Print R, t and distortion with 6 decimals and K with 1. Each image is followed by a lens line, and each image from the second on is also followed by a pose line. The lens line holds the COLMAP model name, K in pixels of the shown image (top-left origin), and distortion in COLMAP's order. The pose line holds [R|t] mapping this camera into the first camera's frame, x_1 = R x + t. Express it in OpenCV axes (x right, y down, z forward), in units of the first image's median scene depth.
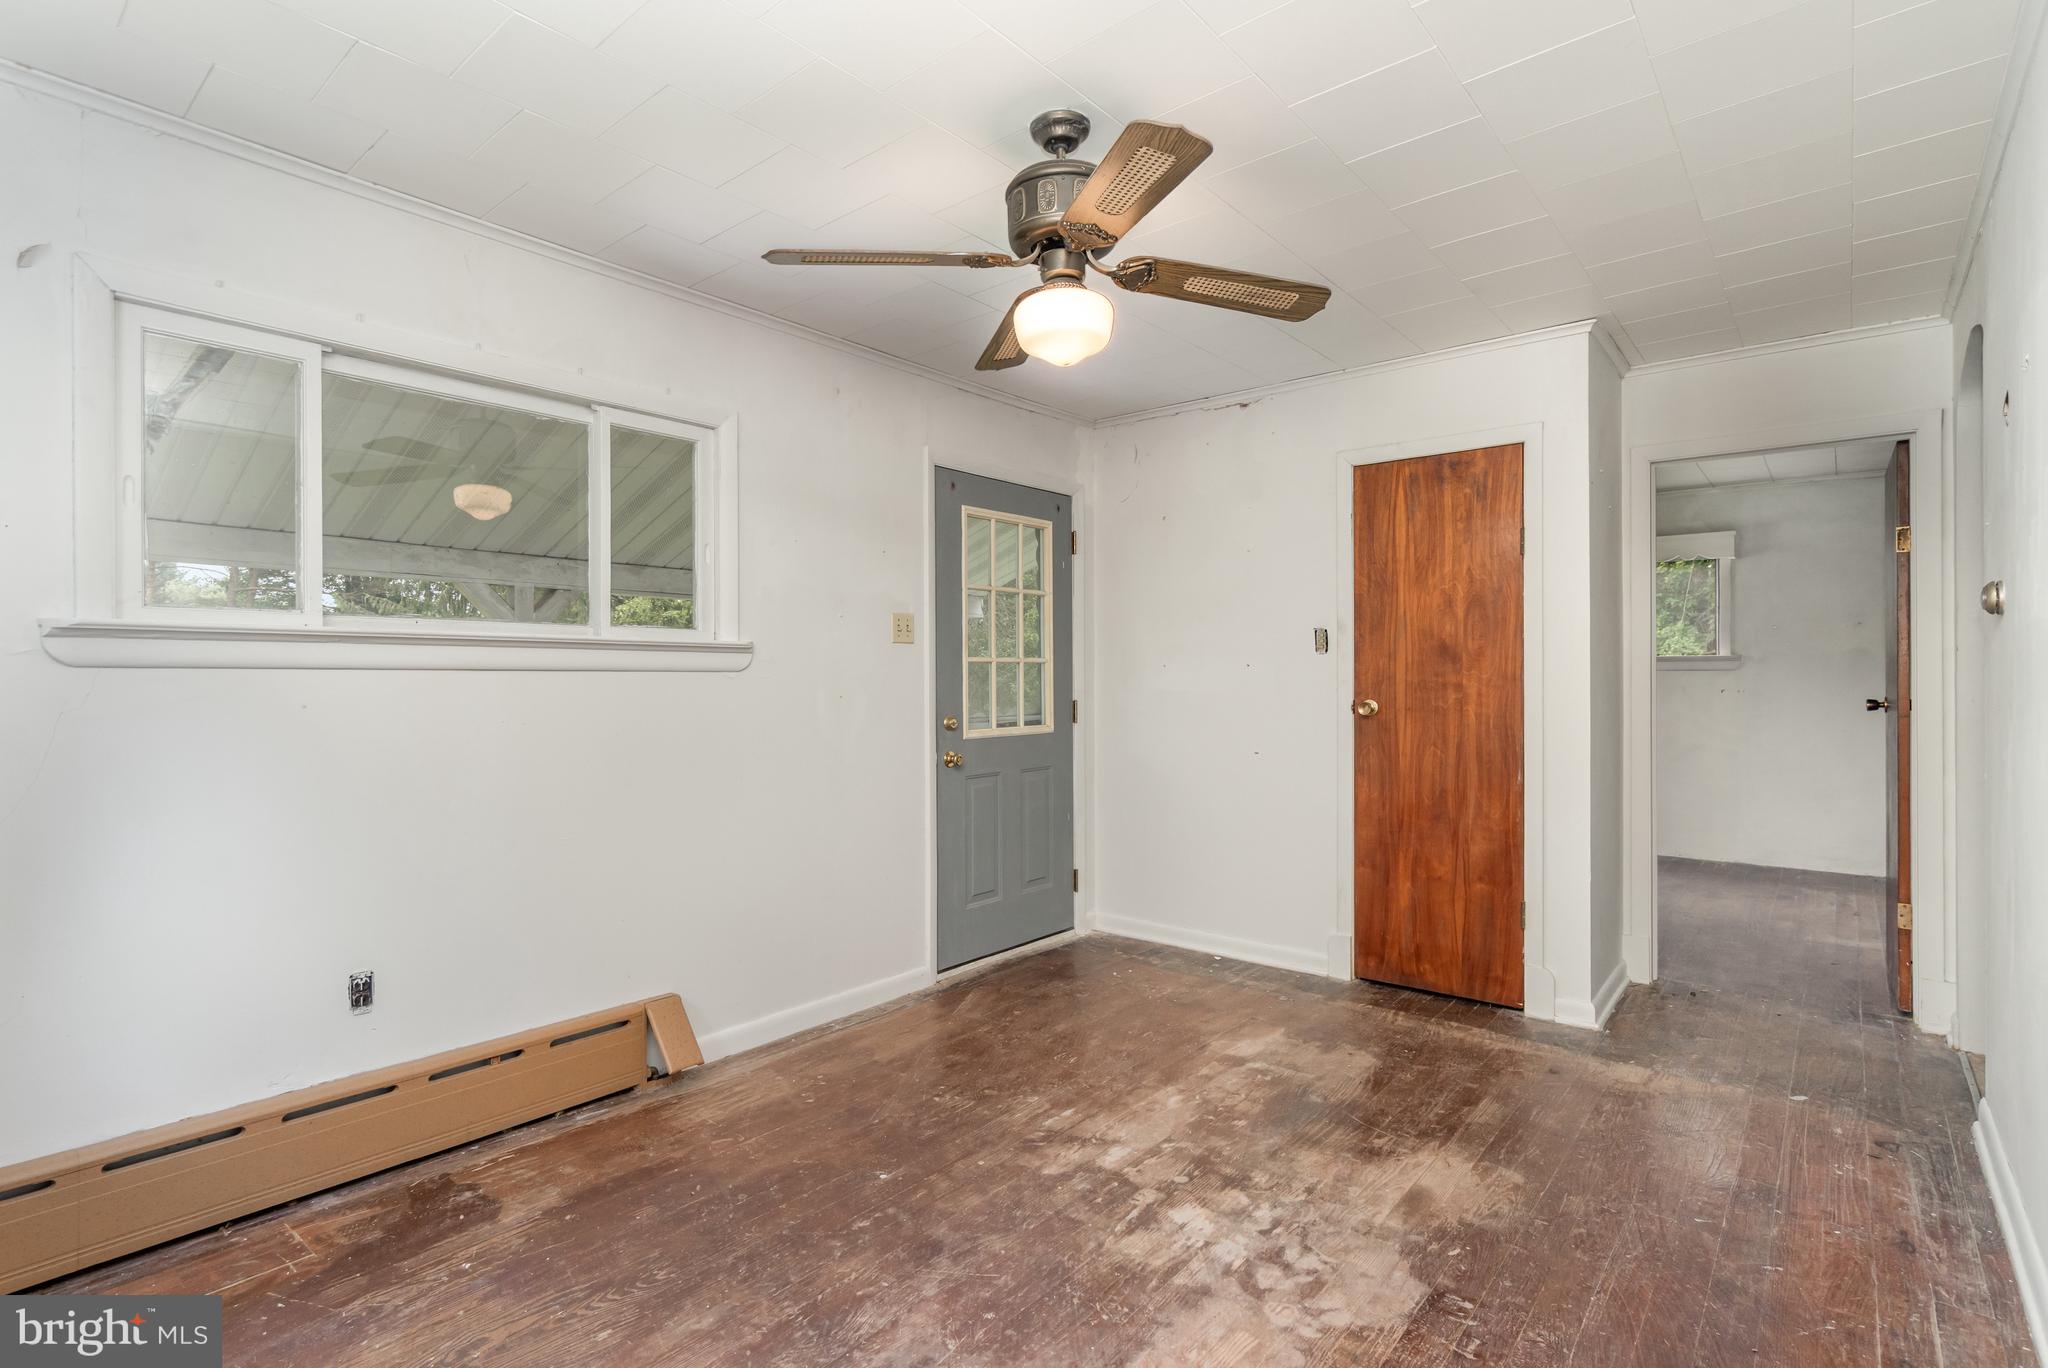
lens RADIAL K [[981.0, 0, 986.9], [0, 981.0, 677.2], [0, 0, 1]] dist [-0.003197, -0.000013]
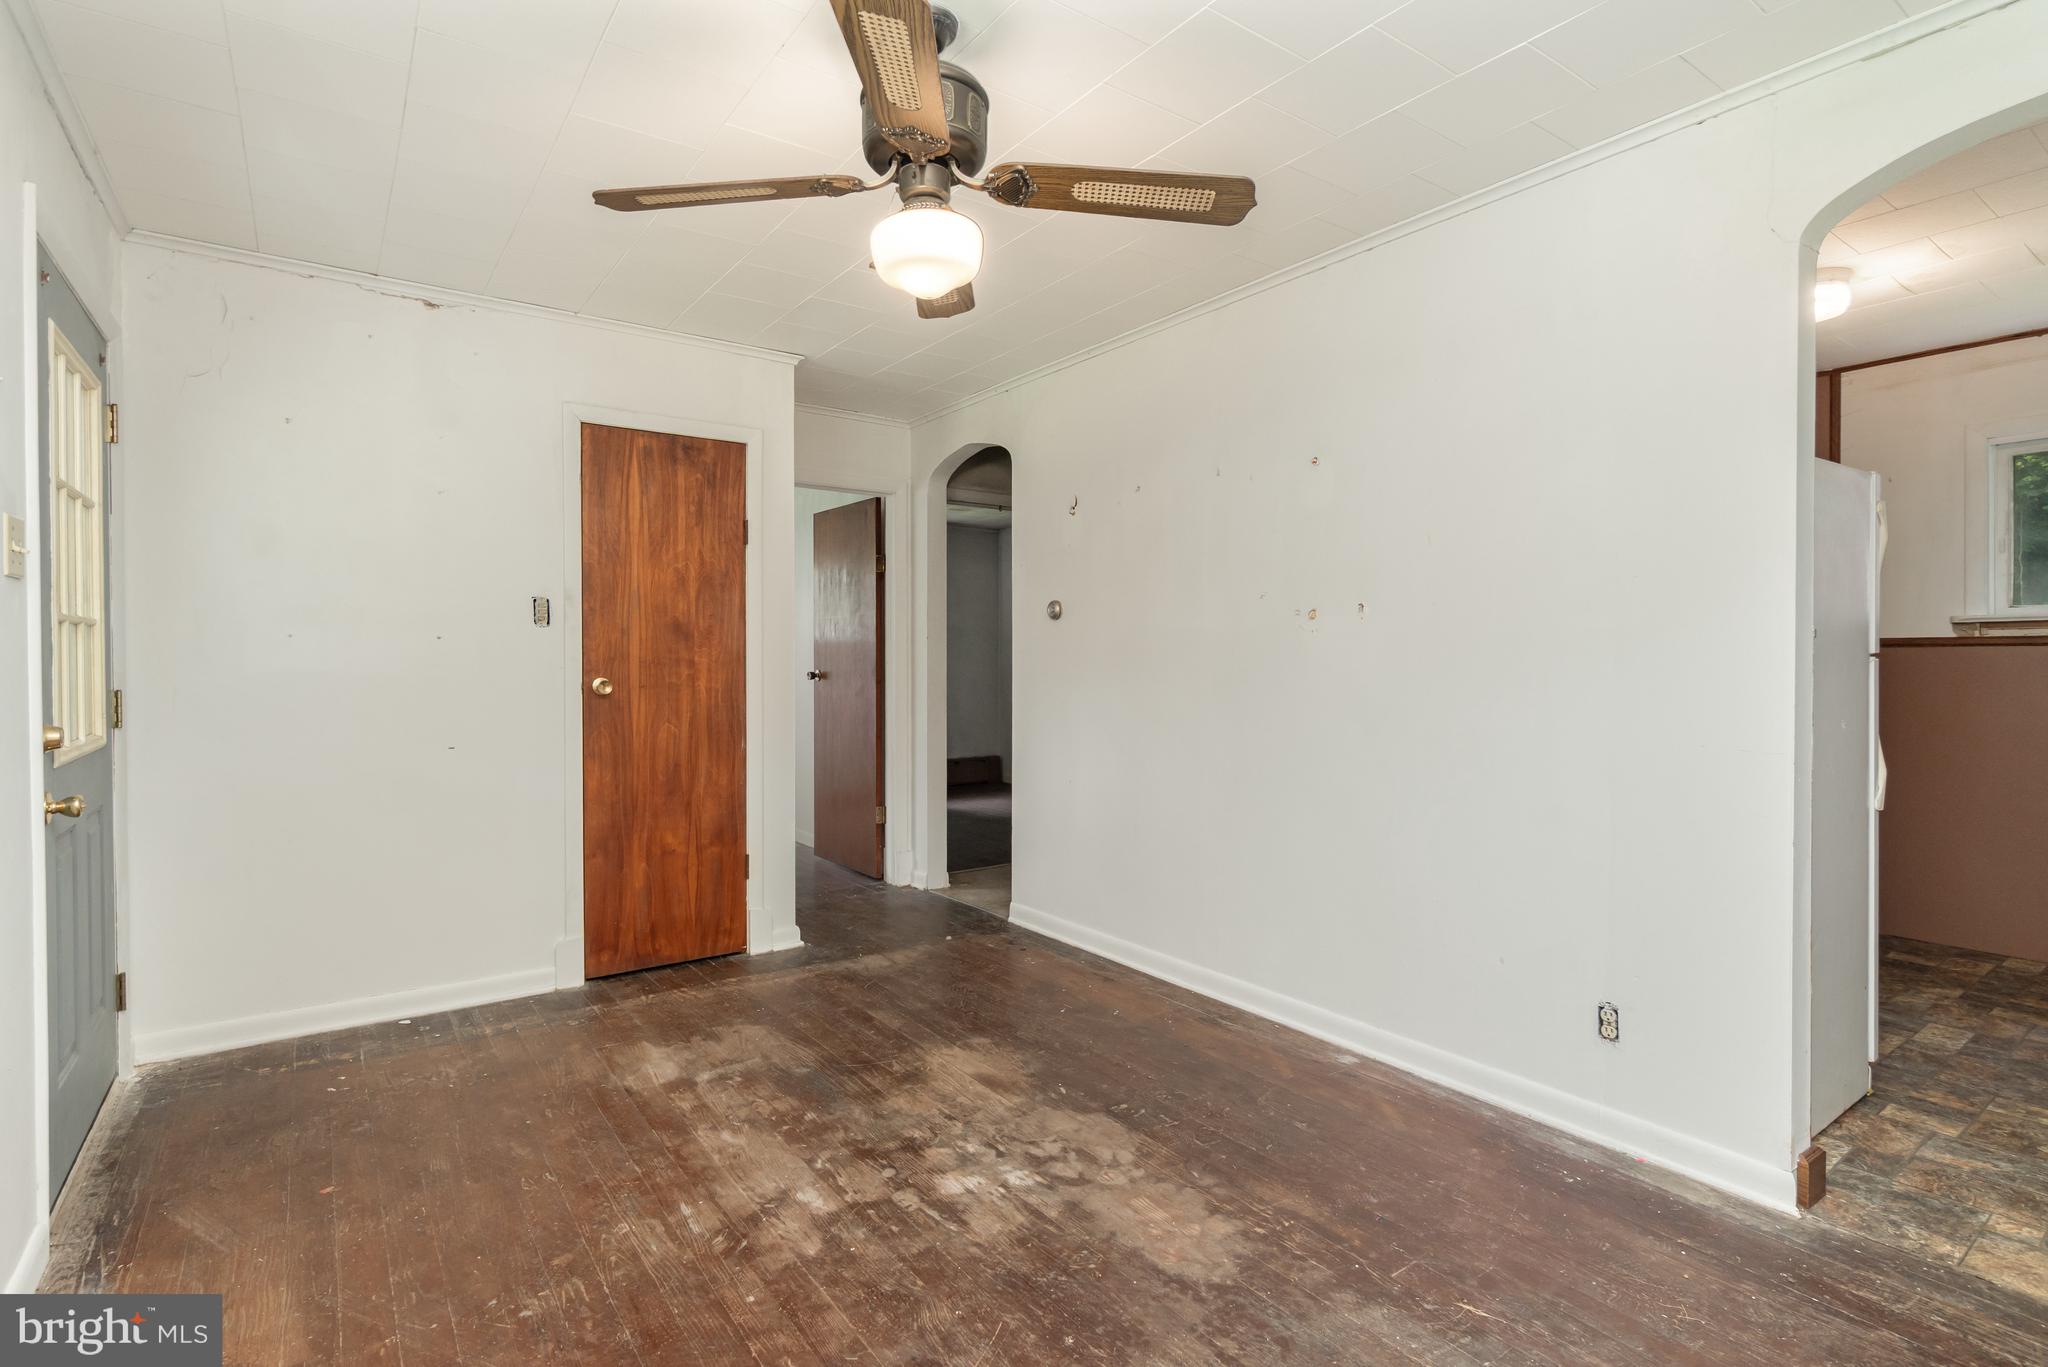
lens RADIAL K [[991.7, 0, 1011.3], [0, 991.7, 670.8], [0, 0, 1]] dist [-0.001345, -0.000809]
pose [[0.235659, -0.012144, 0.971760, -0.592595], [-0.002227, 0.999913, 0.013036, 0.004297], [-0.971833, -0.005236, 0.235612, 0.542337]]
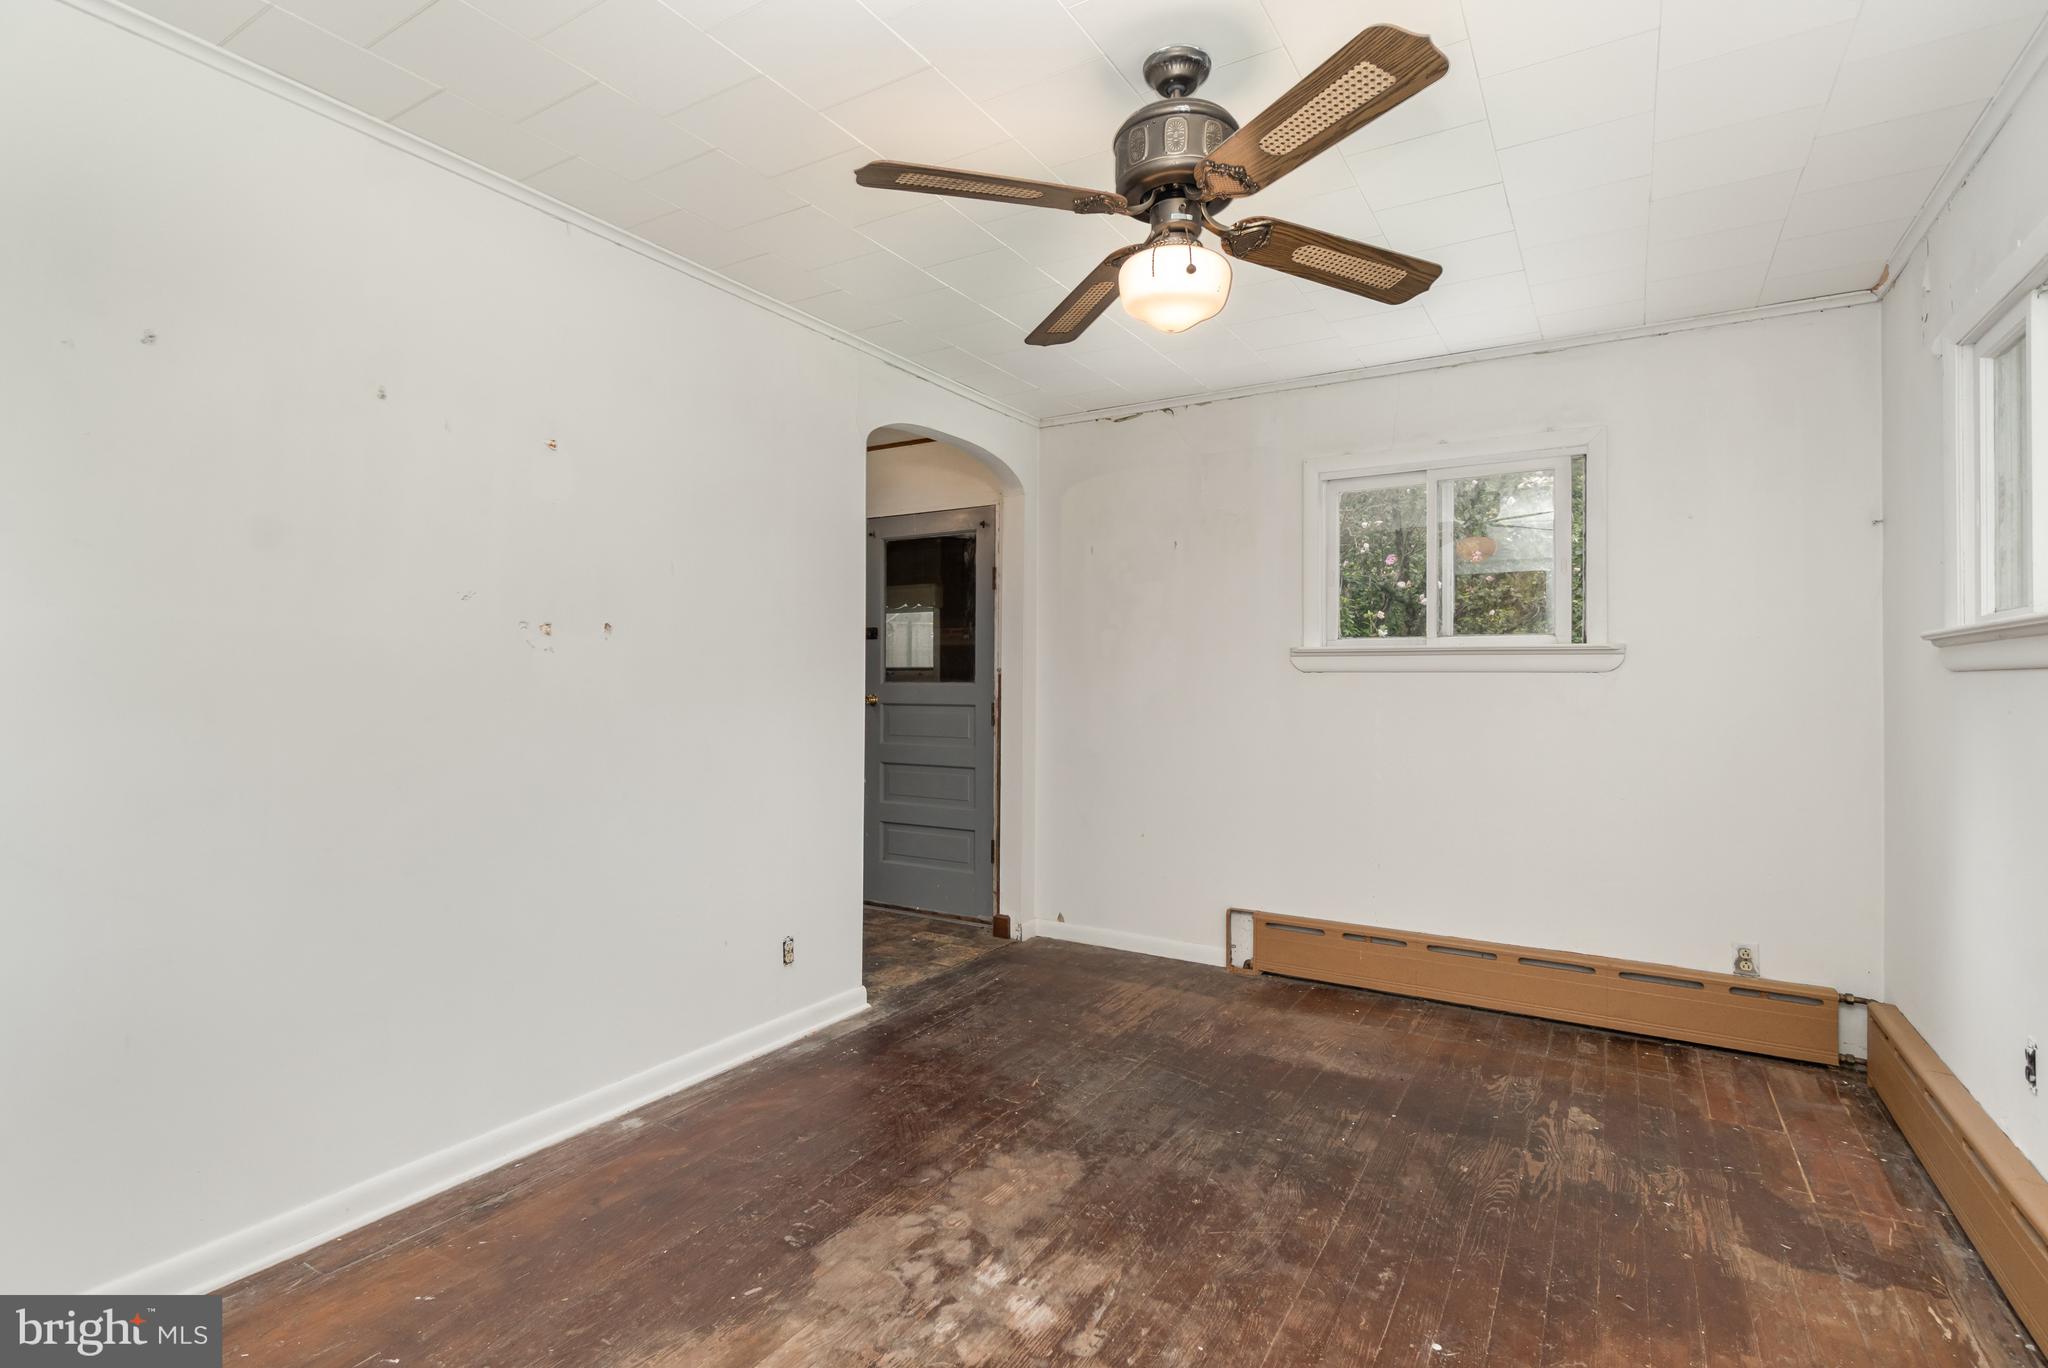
lens RADIAL K [[991.7, 0, 1011.3], [0, 991.7, 671.3], [0, 0, 1]] dist [-0.001345, -0.000809]
pose [[-0.985652, -0.006410, -0.168671, 0.285616], [-0.004035, 0.999888, -0.014417, 0.008859], [0.168745, -0.013529, -0.985567, 1.415122]]
